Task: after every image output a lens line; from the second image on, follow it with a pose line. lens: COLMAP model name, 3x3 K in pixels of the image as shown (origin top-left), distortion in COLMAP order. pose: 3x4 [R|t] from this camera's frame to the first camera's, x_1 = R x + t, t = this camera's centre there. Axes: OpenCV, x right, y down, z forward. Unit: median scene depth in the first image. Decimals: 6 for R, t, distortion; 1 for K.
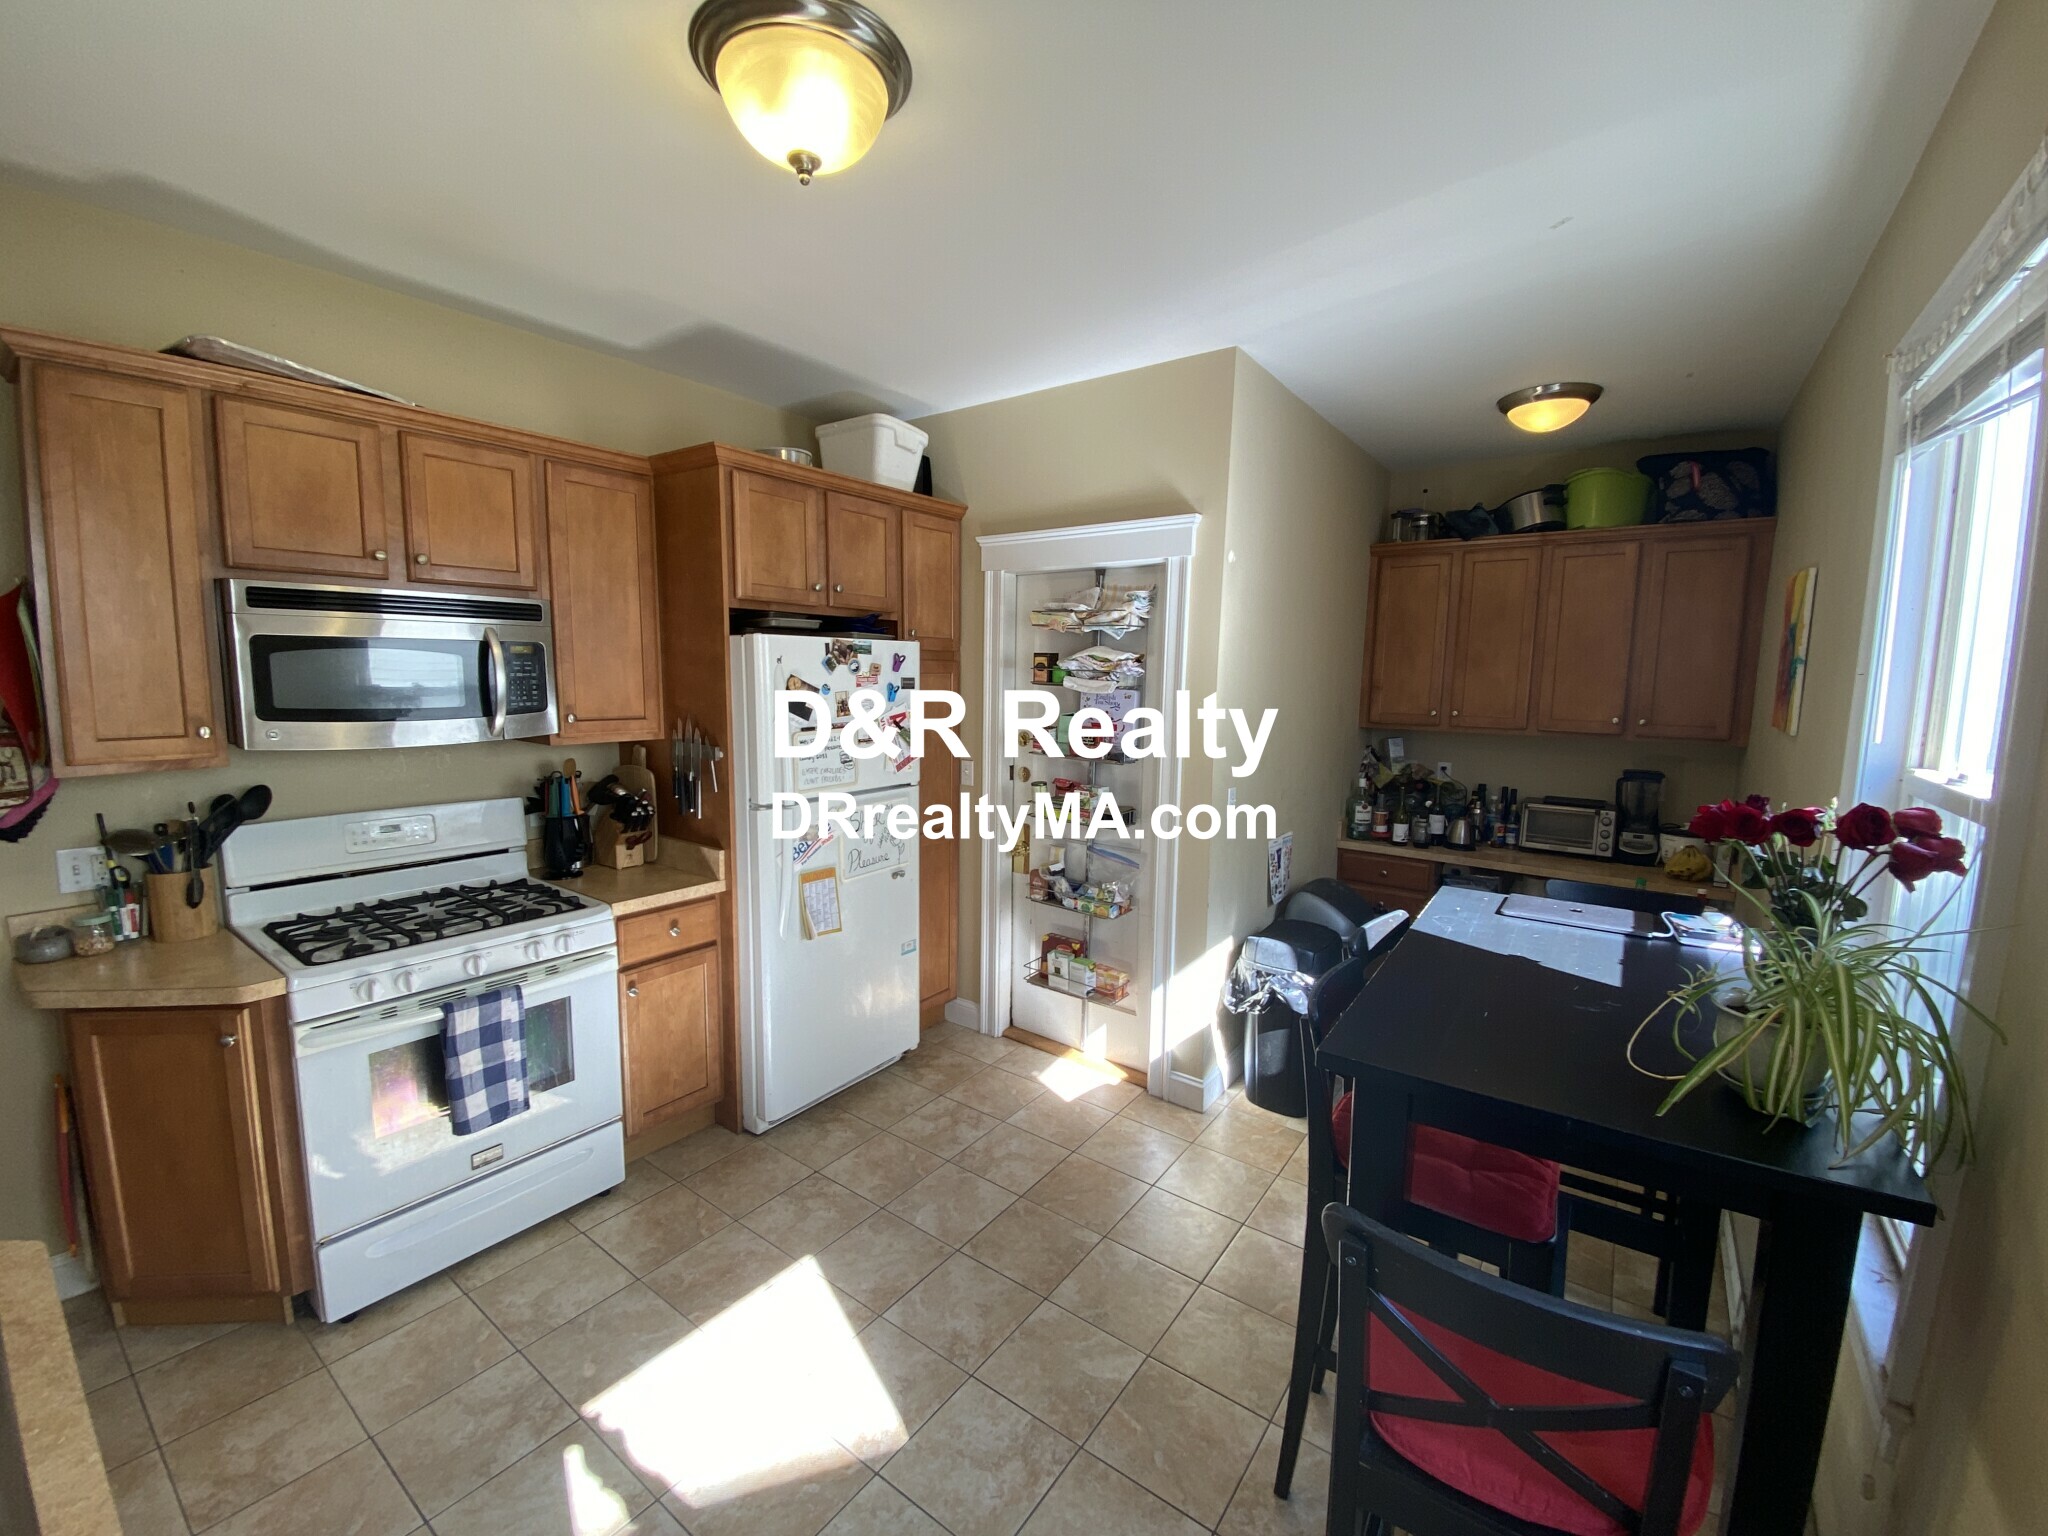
lens RADIAL K [[829.9, 0, 1024.0], [0, 829.9, 768.0], [0, 0, 1]] dist [0.062877, -0.039722]
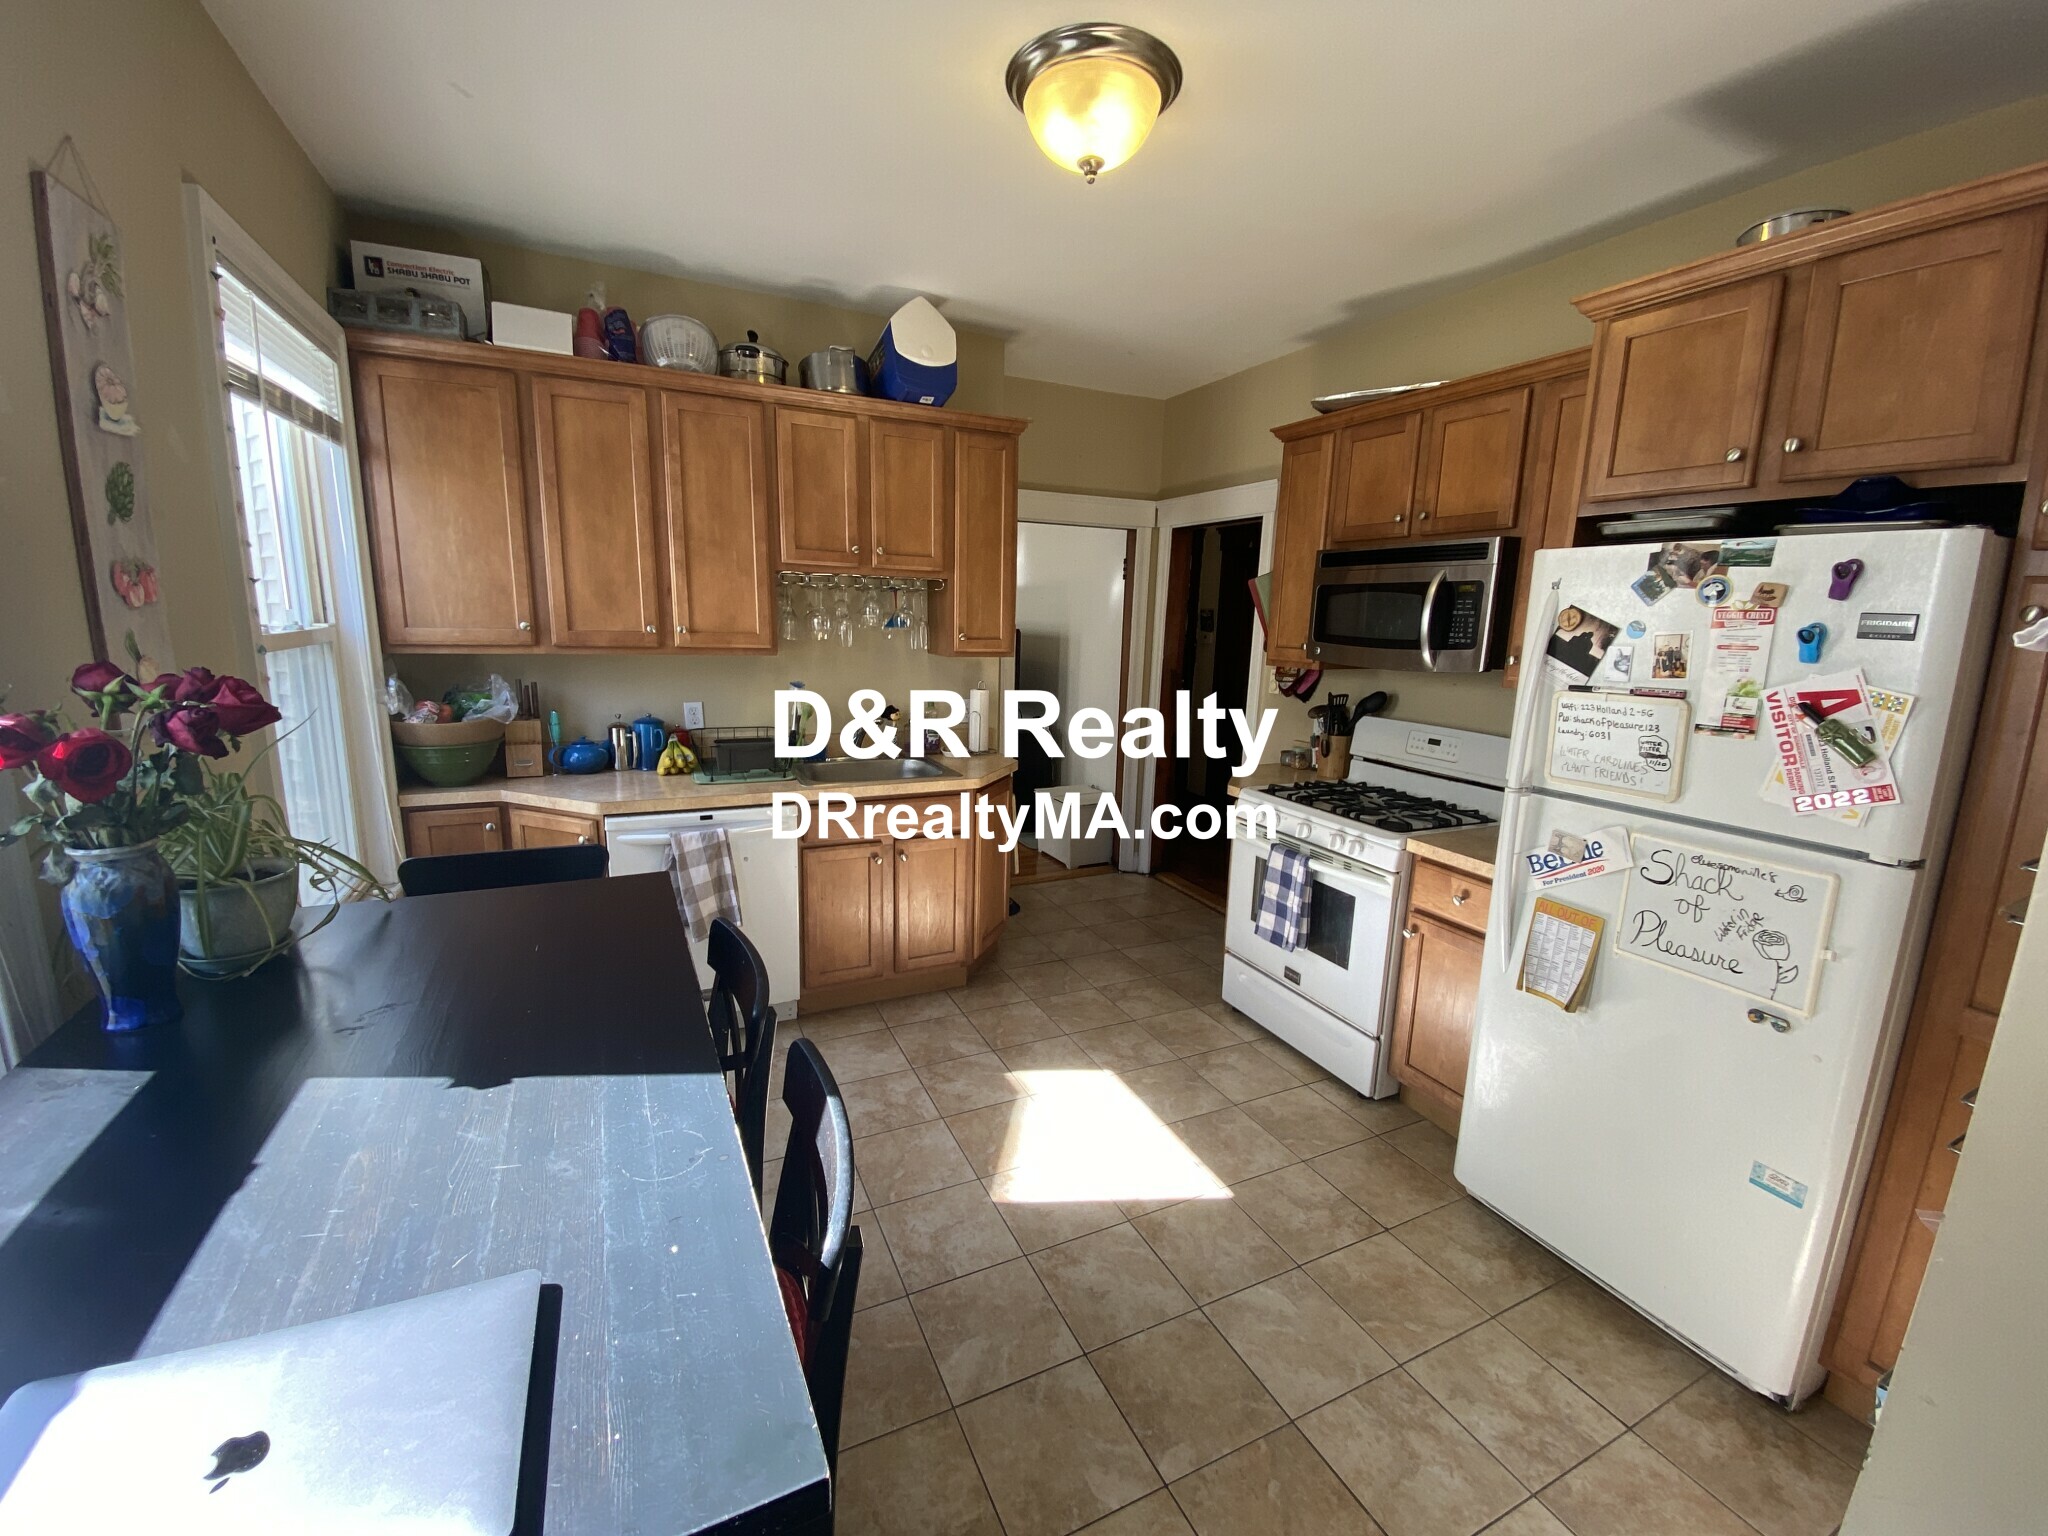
lens RADIAL K [[832.5, 0, 1024.6], [0, 832.5, 772.2], [0, 0, 1]] dist [-0.000948, -0.000120]
pose [[-0.475250, 0.136696, -0.869167, 0.474123], [-0.141725, 0.963064, 0.228957, -0.063396], [0.868362, 0.231994, -0.438323, 0.818571]]
